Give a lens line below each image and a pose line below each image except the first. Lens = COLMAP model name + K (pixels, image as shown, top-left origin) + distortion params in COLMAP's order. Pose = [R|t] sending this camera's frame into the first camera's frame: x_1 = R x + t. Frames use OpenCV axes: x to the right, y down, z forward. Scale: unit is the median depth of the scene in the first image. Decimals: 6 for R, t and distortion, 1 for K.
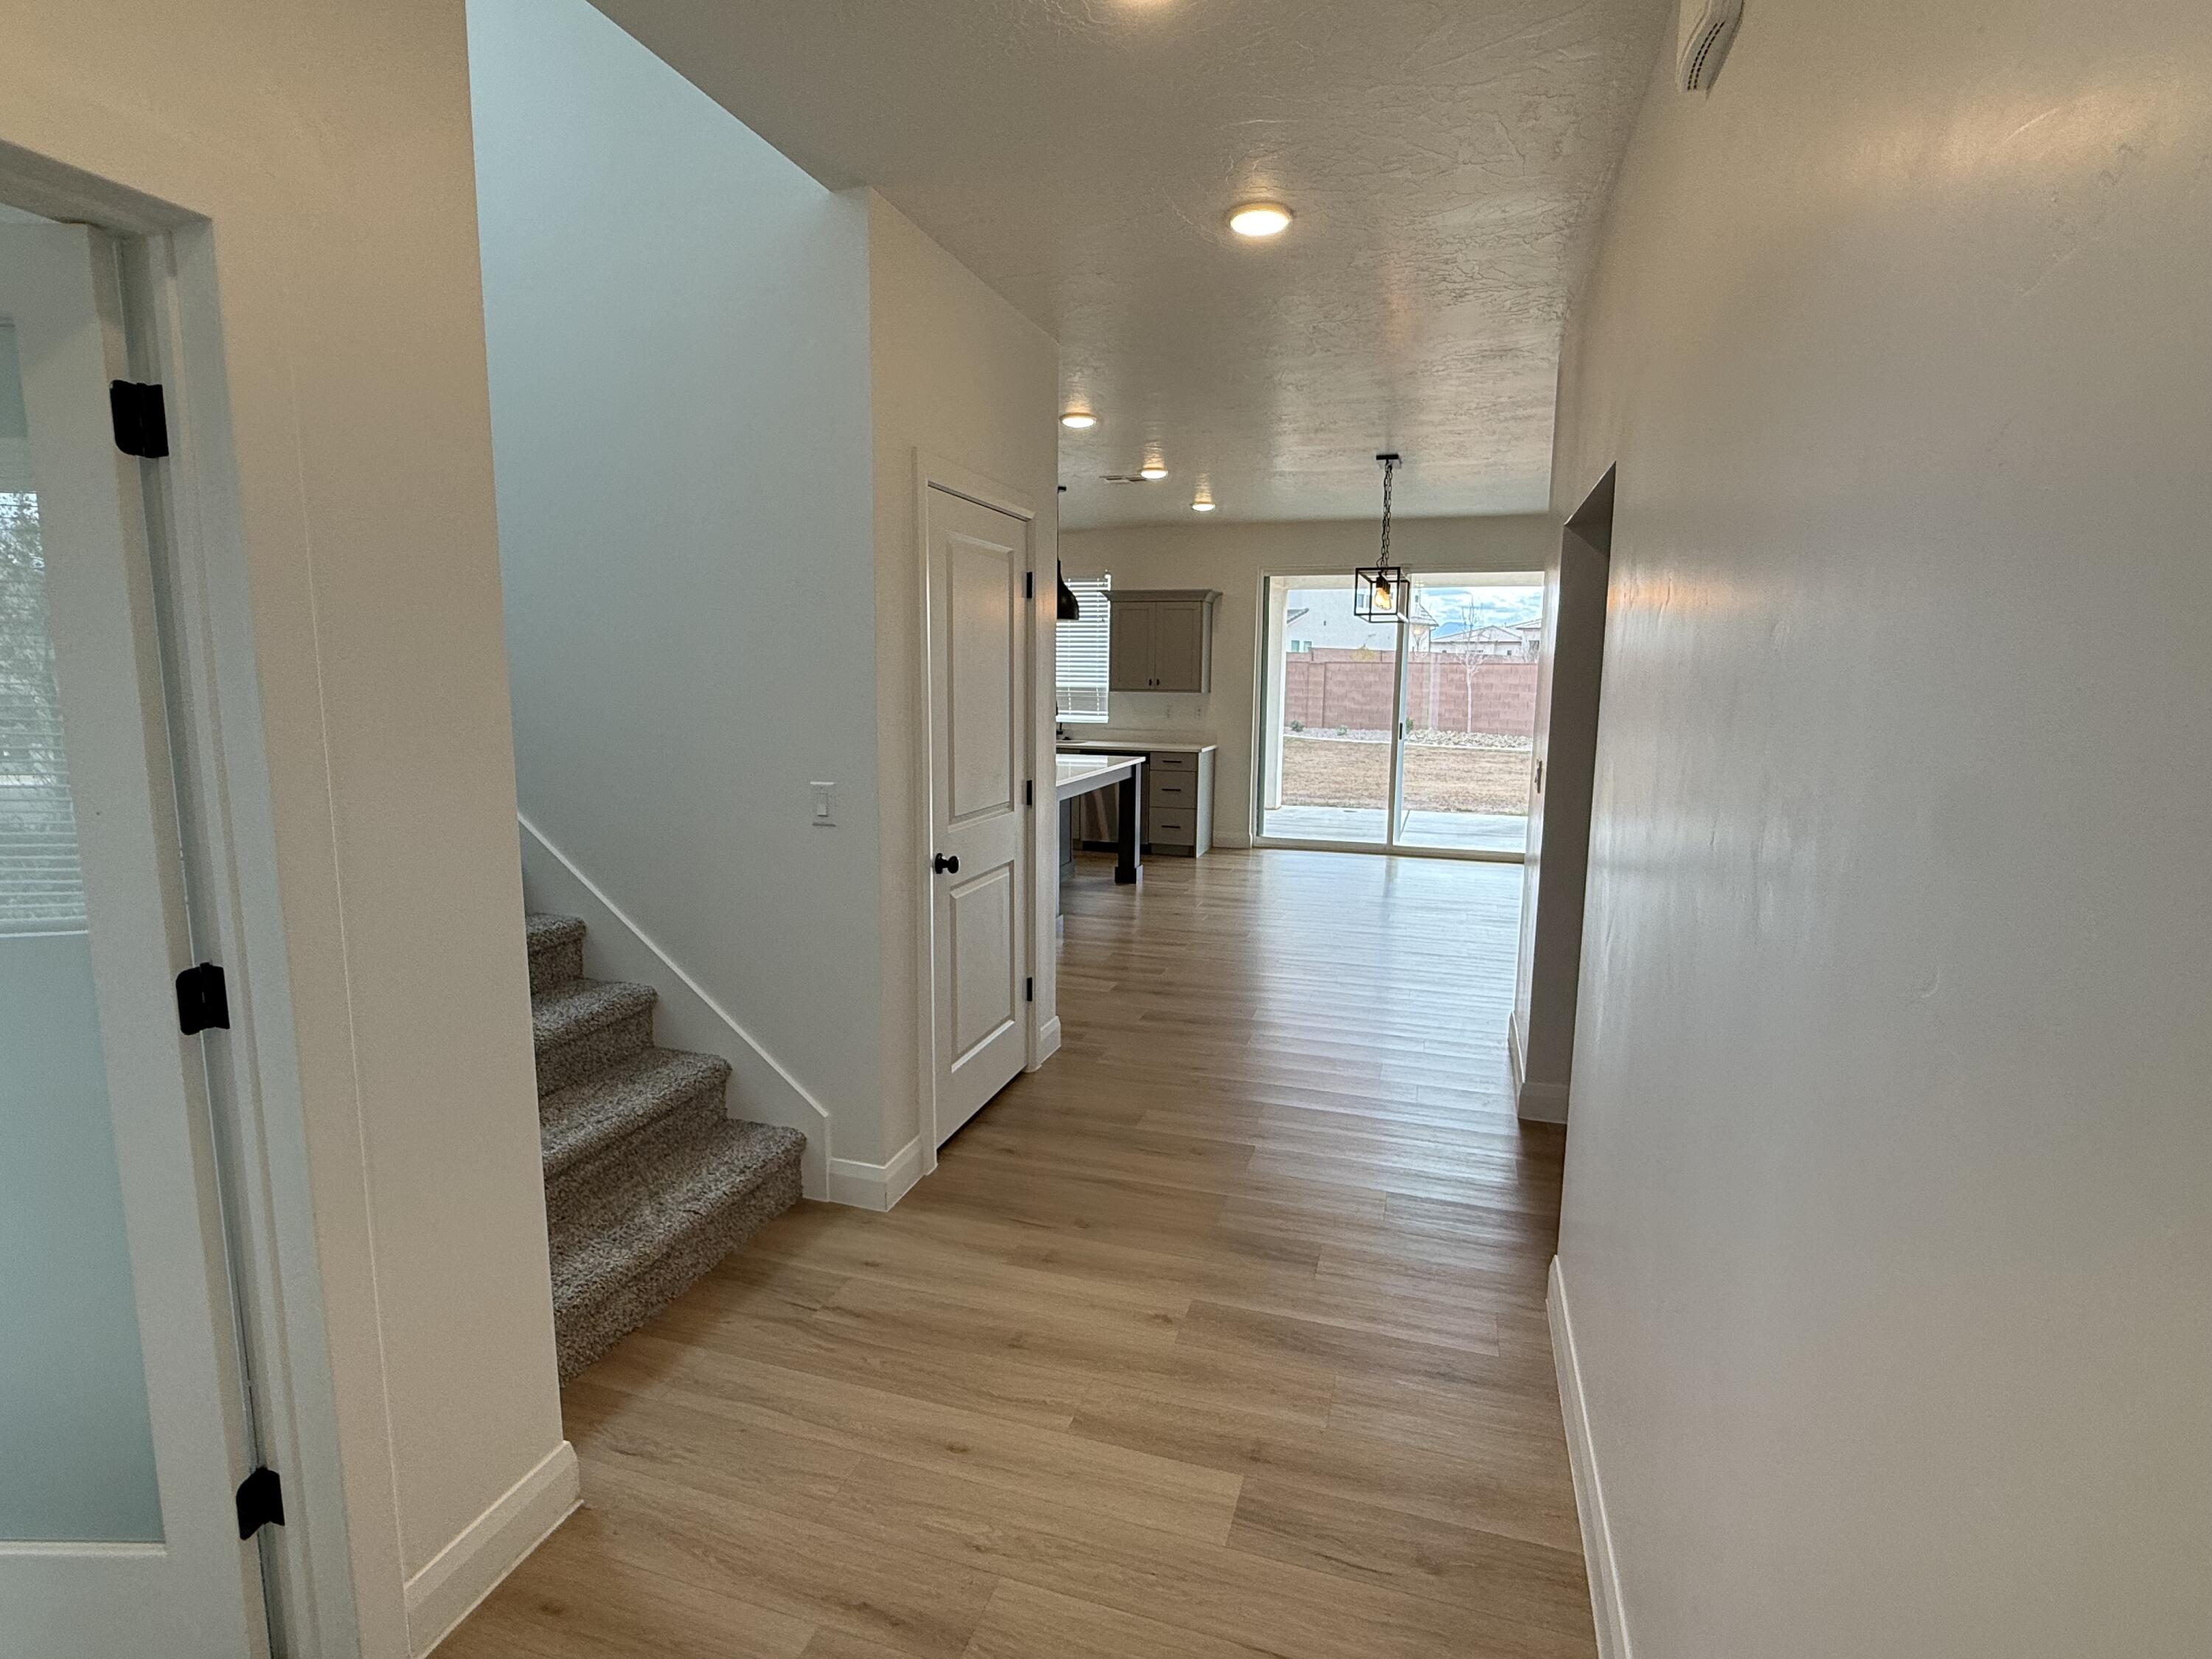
lens RADIAL K [[1091.5, 0, 1106.5], [0, 1091.5, 837.5], [0, 0, 1]] dist [0.000885, -0.000906]
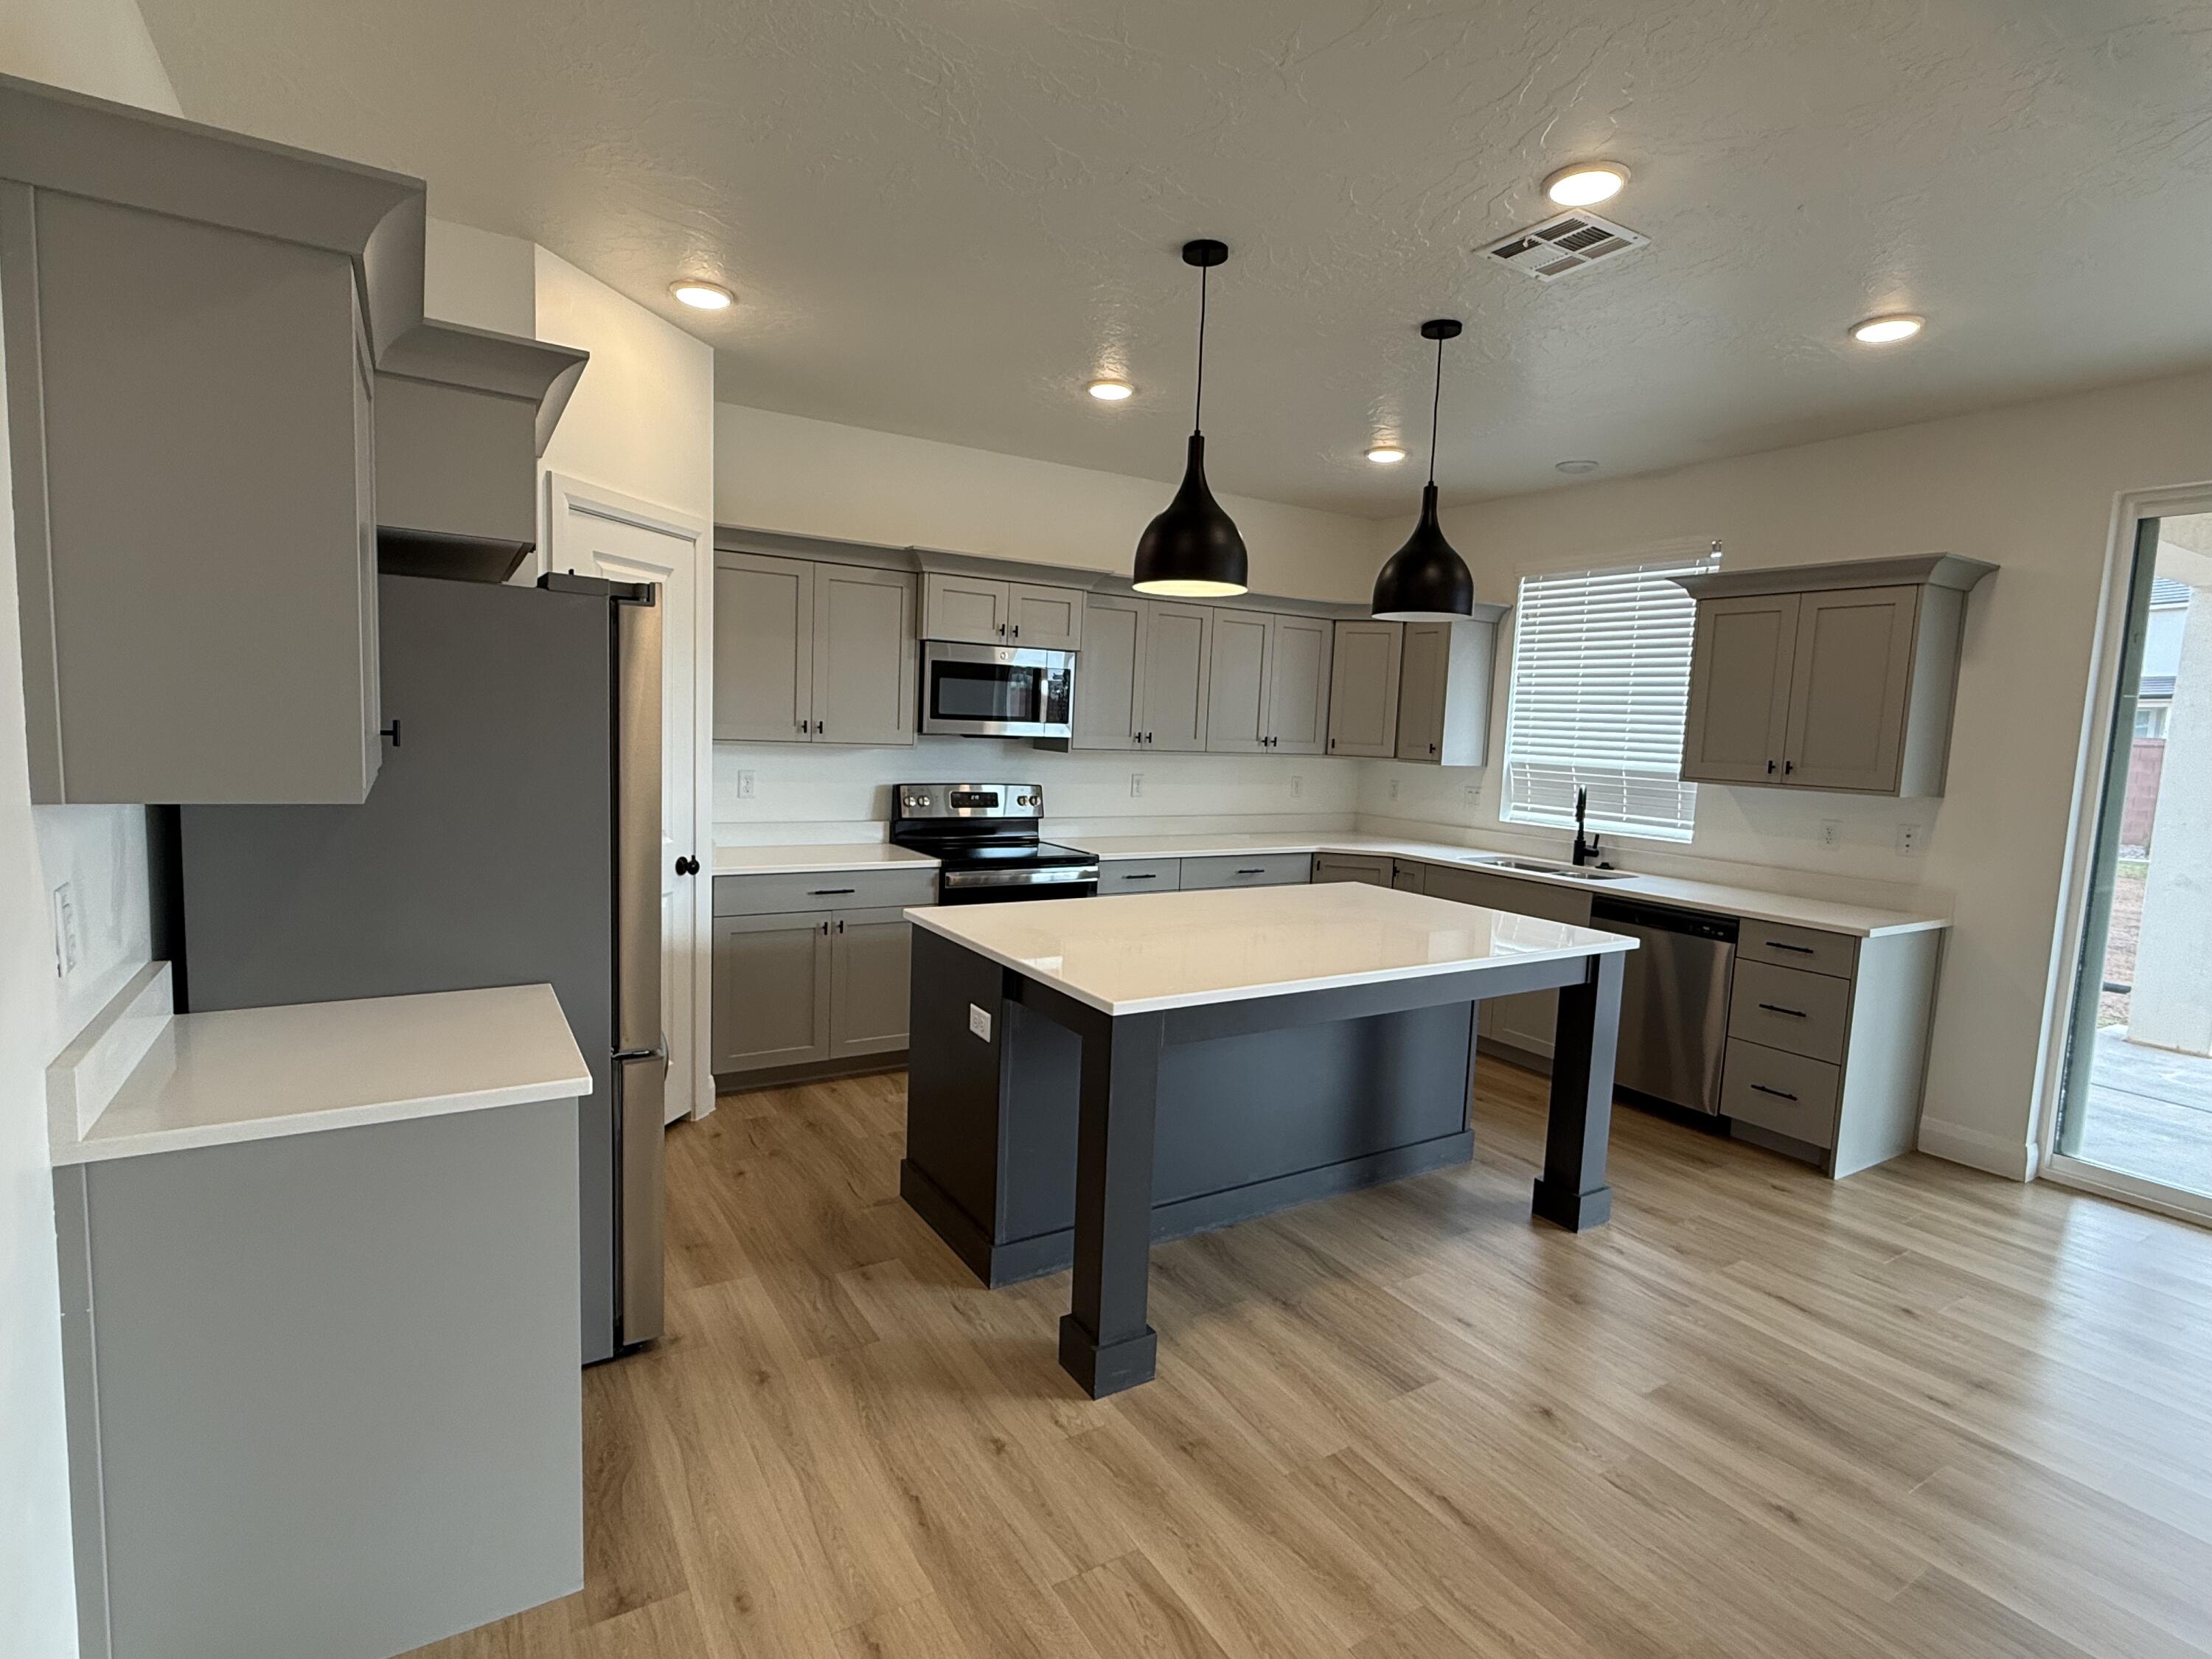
lens RADIAL K [[1091.5, 0, 1101.7], [0, 1091.5, 830.4], [0, 0, 1]] dist [0.000885, -0.000906]
pose [[0.756249, 0.086214, -0.648579, 0.089698], [-0.132489, 0.990923, -0.022763, -0.047278], [0.640729, 0.103143, 0.760807, 0.328816]]
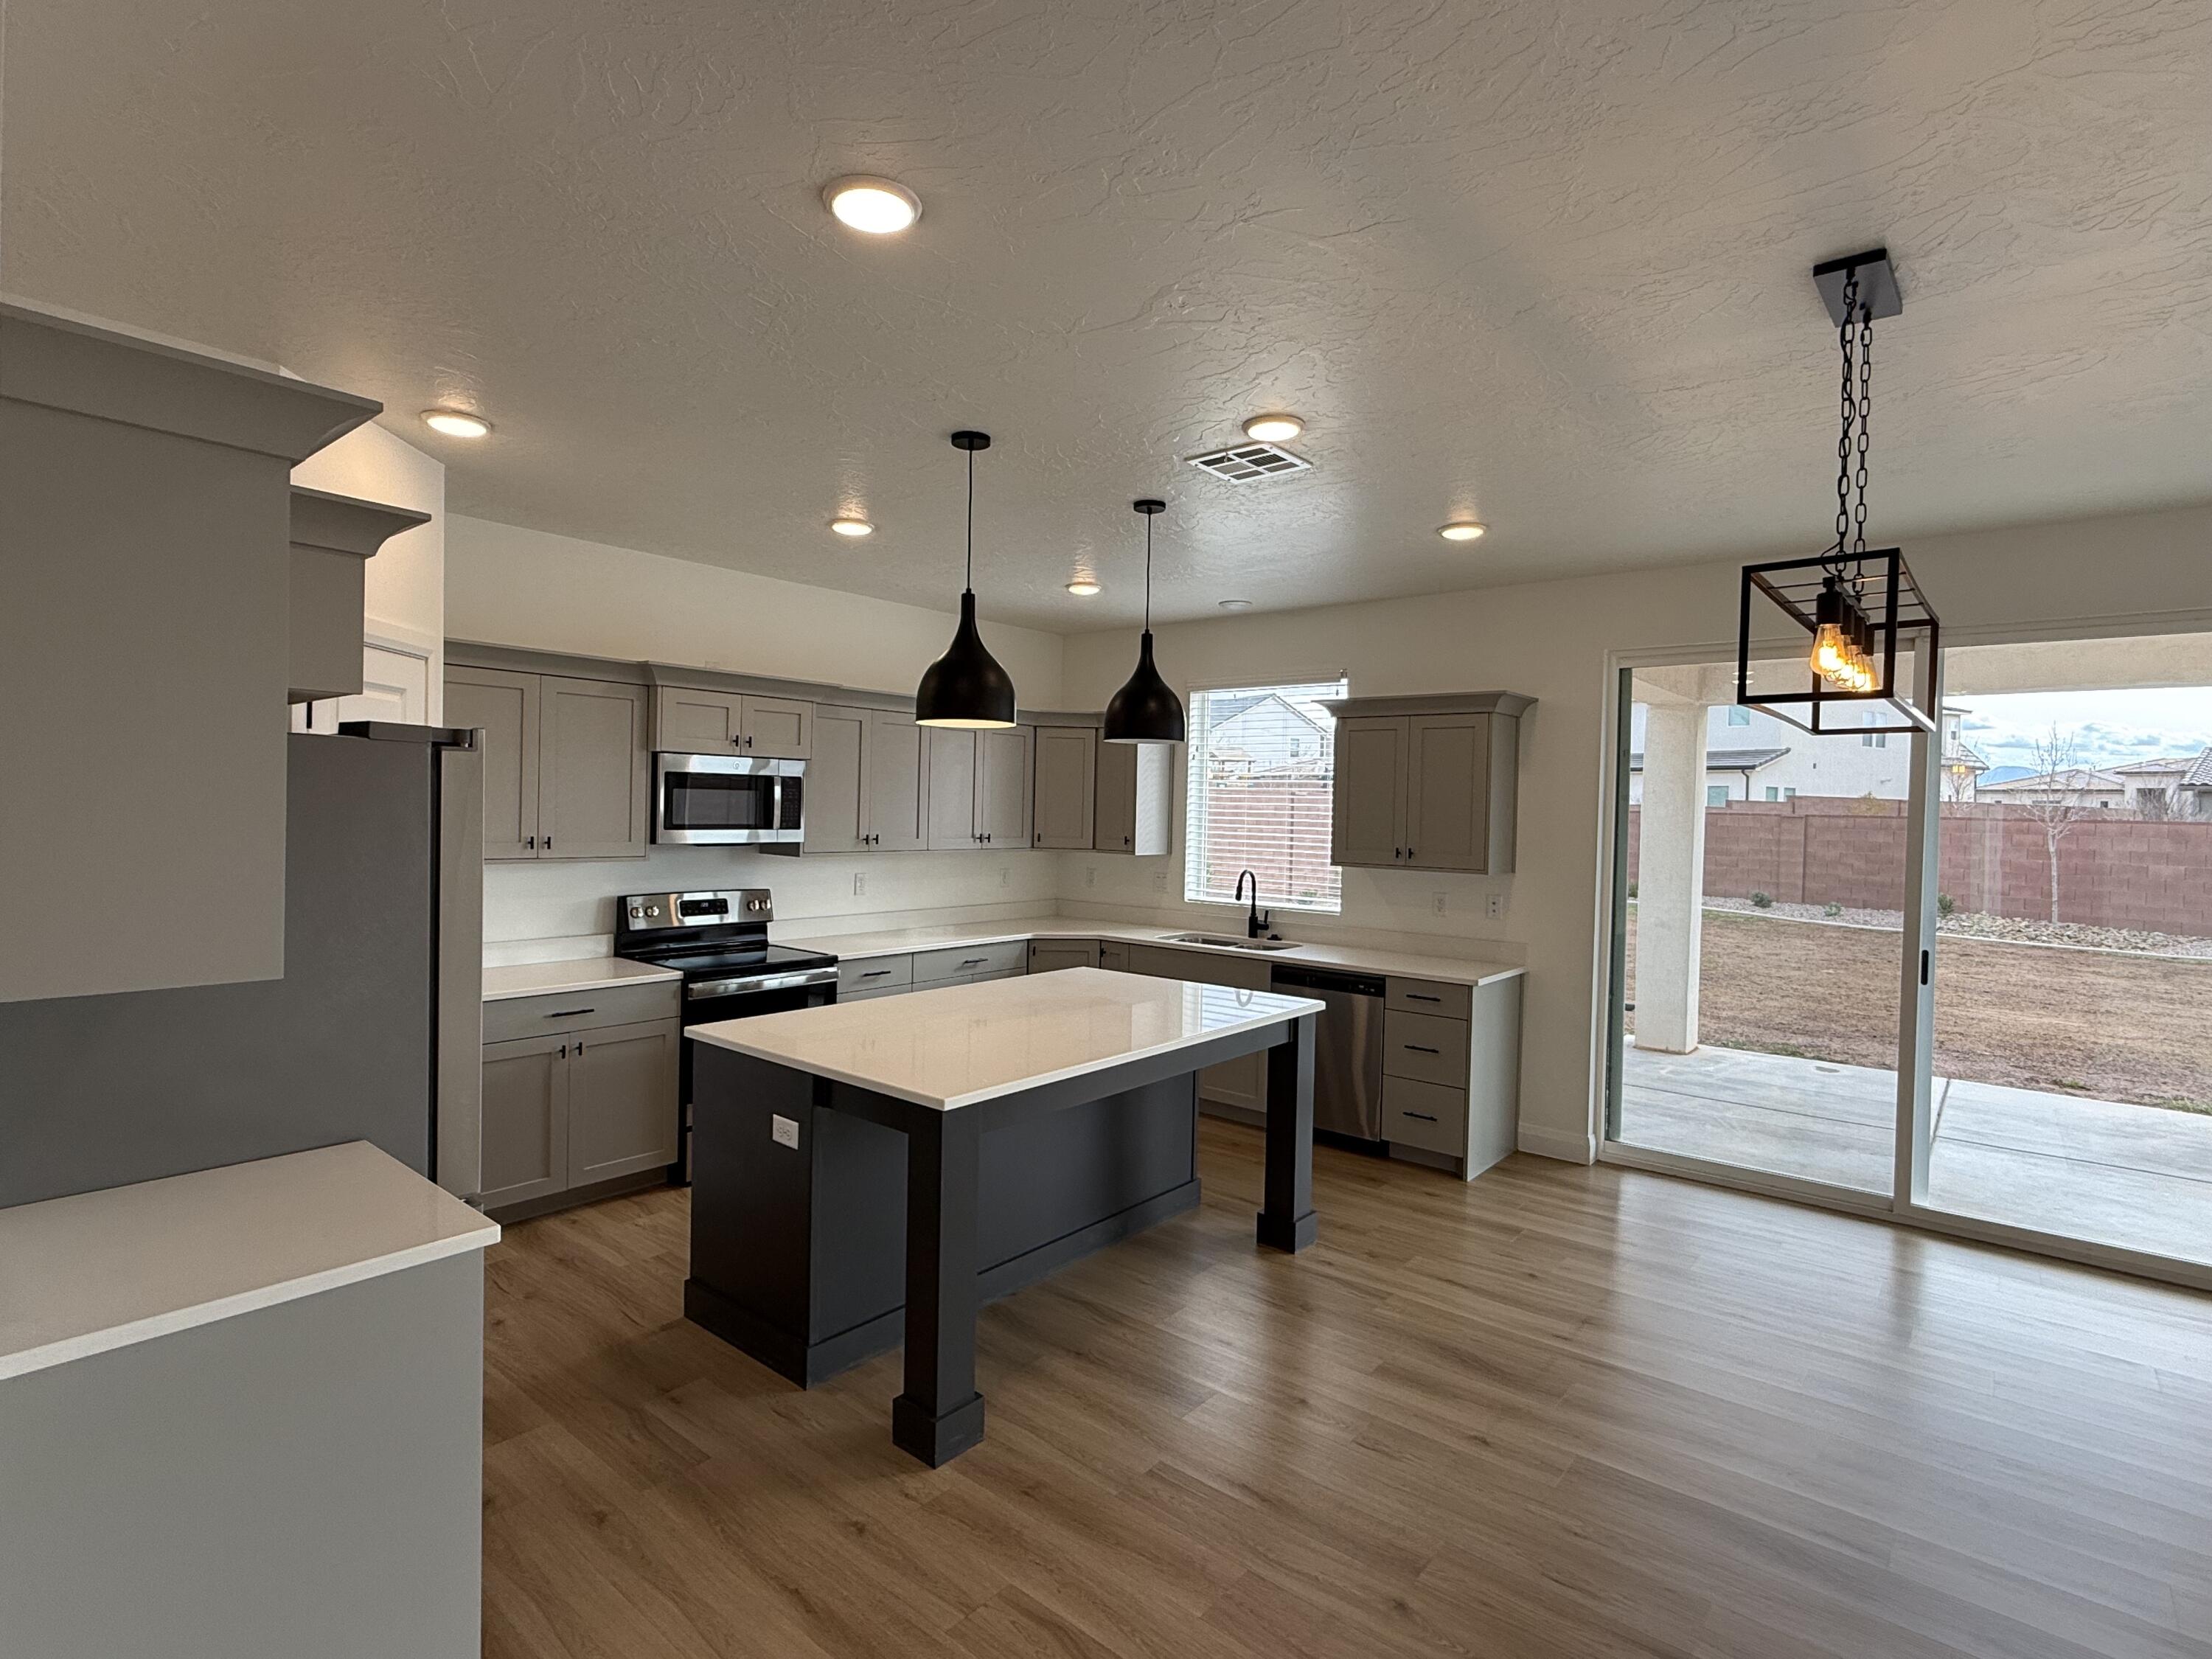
lens RADIAL K [[1091.5, 0, 1100.4], [0, 1091.5, 825.6], [0, 0, 1]] dist [0.000885, -0.000906]
pose [[0.924572, 0.017025, -0.380627, 0.080329], [-0.070918, 0.989233, -0.128017, -0.049969], [0.374350, 0.145354, 0.915825, 0.287039]]
